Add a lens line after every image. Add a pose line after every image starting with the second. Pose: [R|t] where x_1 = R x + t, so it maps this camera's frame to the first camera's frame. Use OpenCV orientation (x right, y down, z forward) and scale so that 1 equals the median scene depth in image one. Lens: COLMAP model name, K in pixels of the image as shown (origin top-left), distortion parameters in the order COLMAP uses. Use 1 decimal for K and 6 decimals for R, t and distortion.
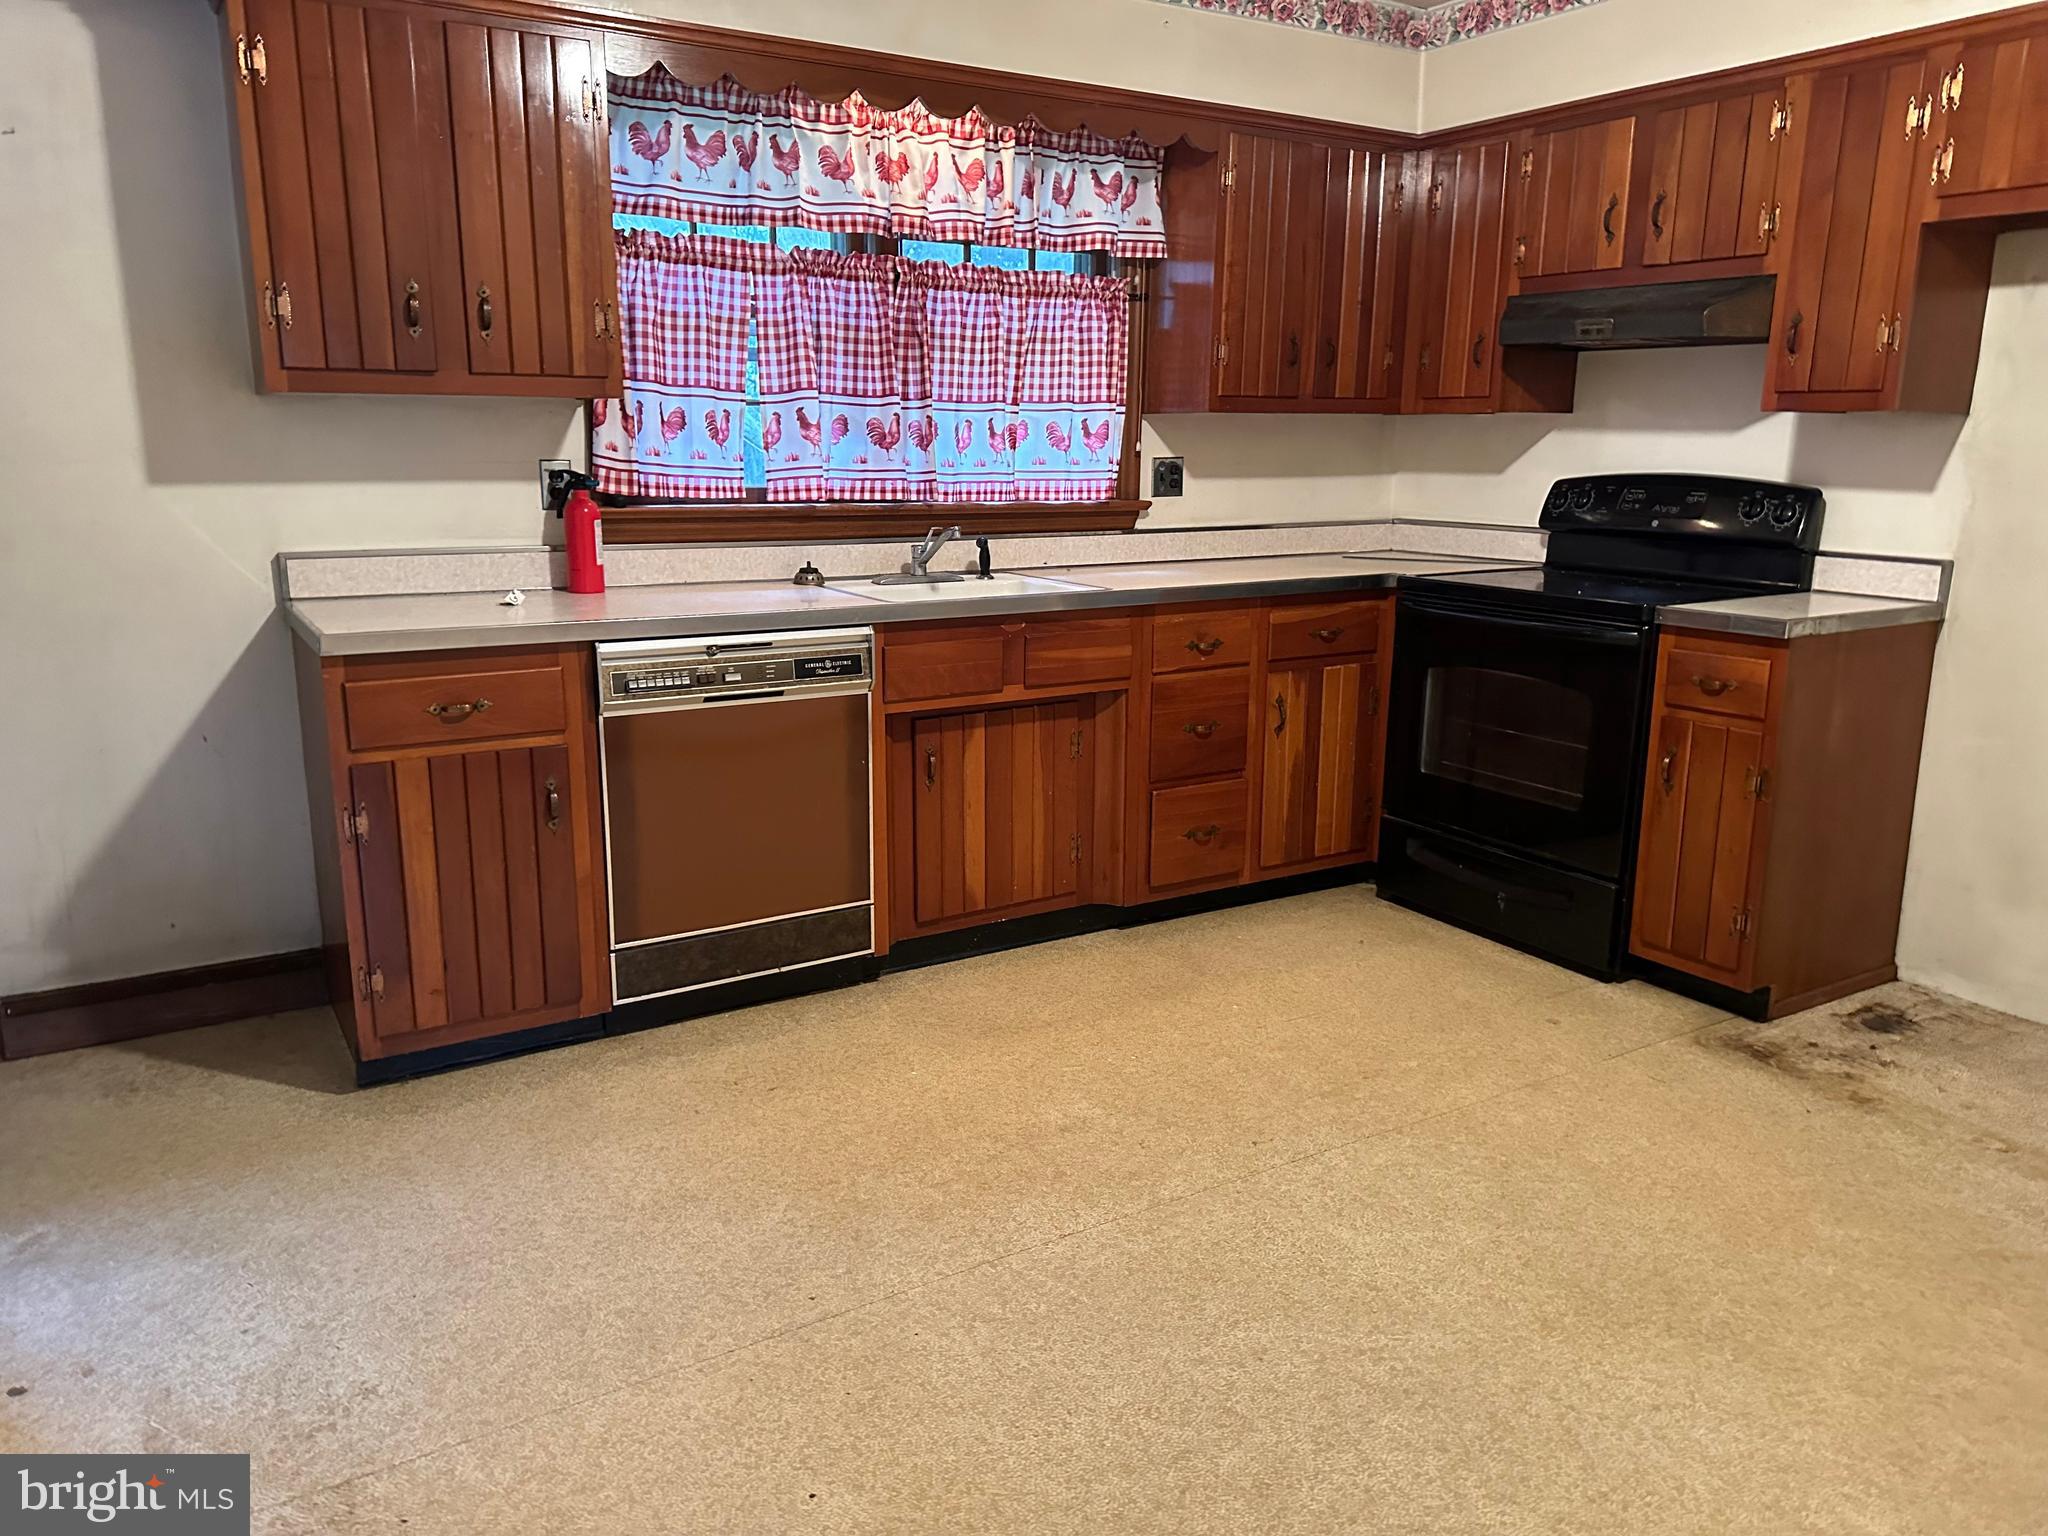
lens RADIAL K [[1449.6, 0, 1004.2], [0, 1449.6, 758.6], [0, 0, 1]] dist [0.076645, -0.095494]
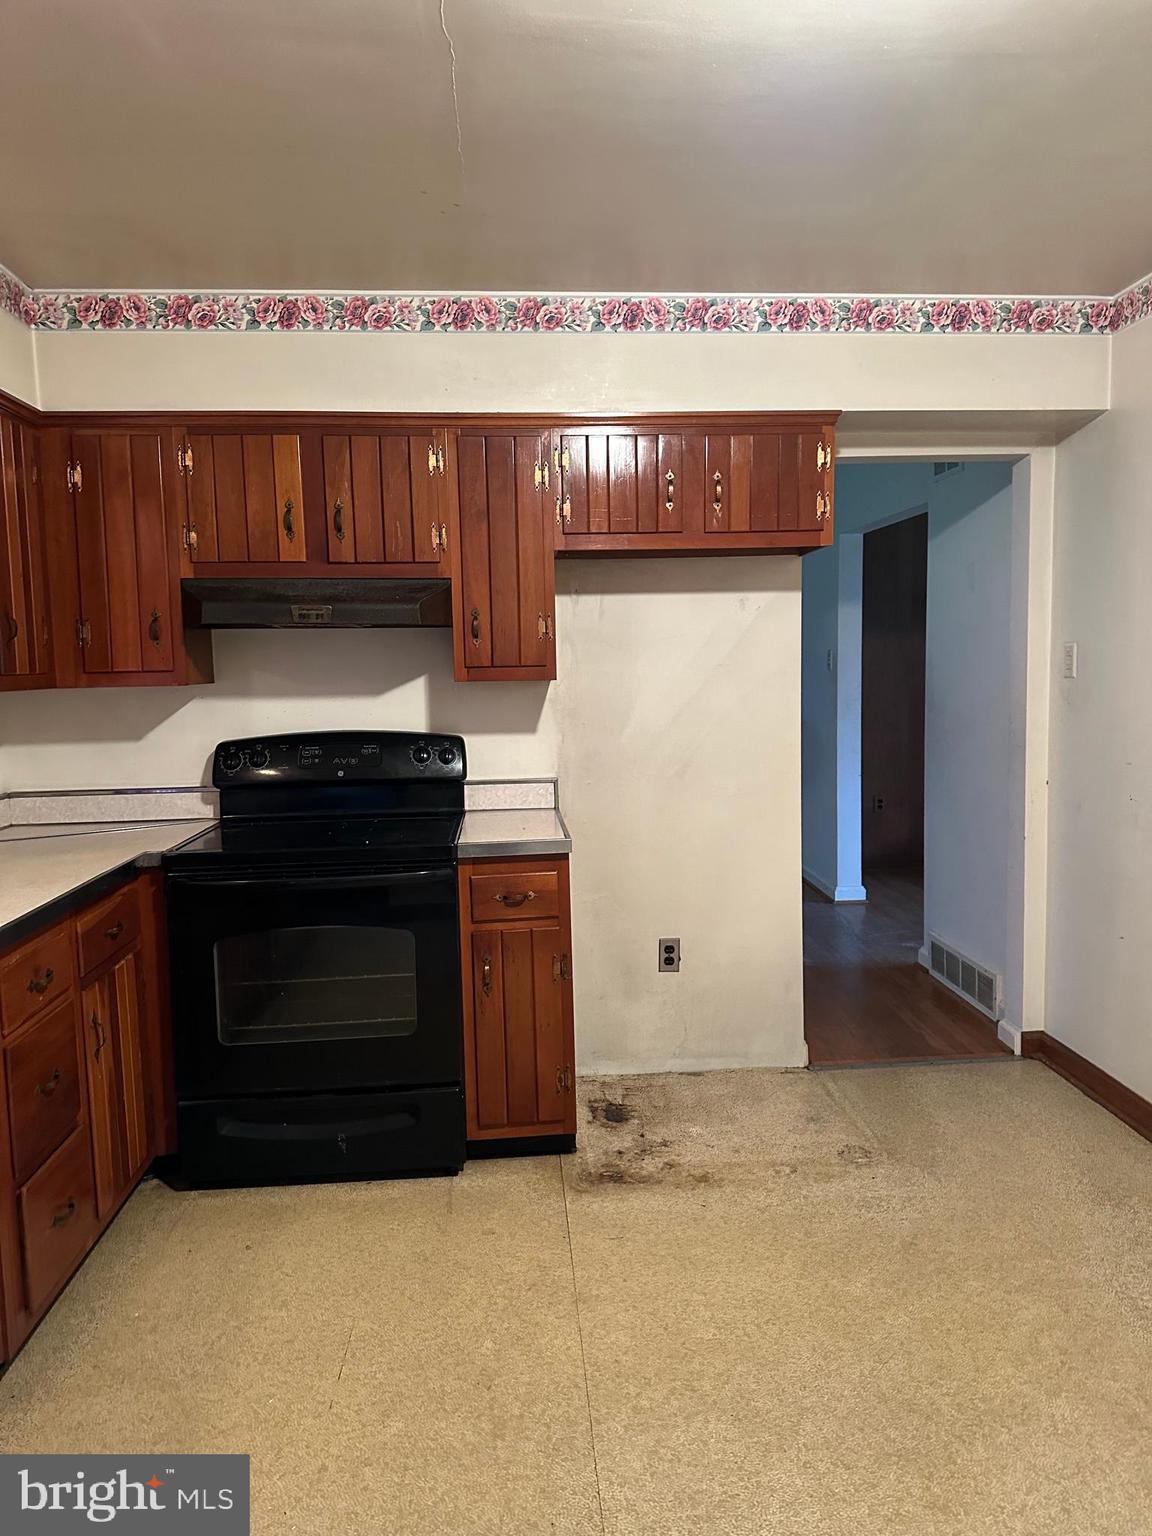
lens RADIAL K [[1087.2, 0, 573.7], [0, 1087.2, 759.4], [0, 0, 1]] dist [0.076645, -0.095494]
pose [[0.449667, -0.100116, 0.887568, -0.270910], [0.221366, 0.975188, -0.002150, -0.138663], [-0.865330, 0.197445, 0.460672, 0.467101]]
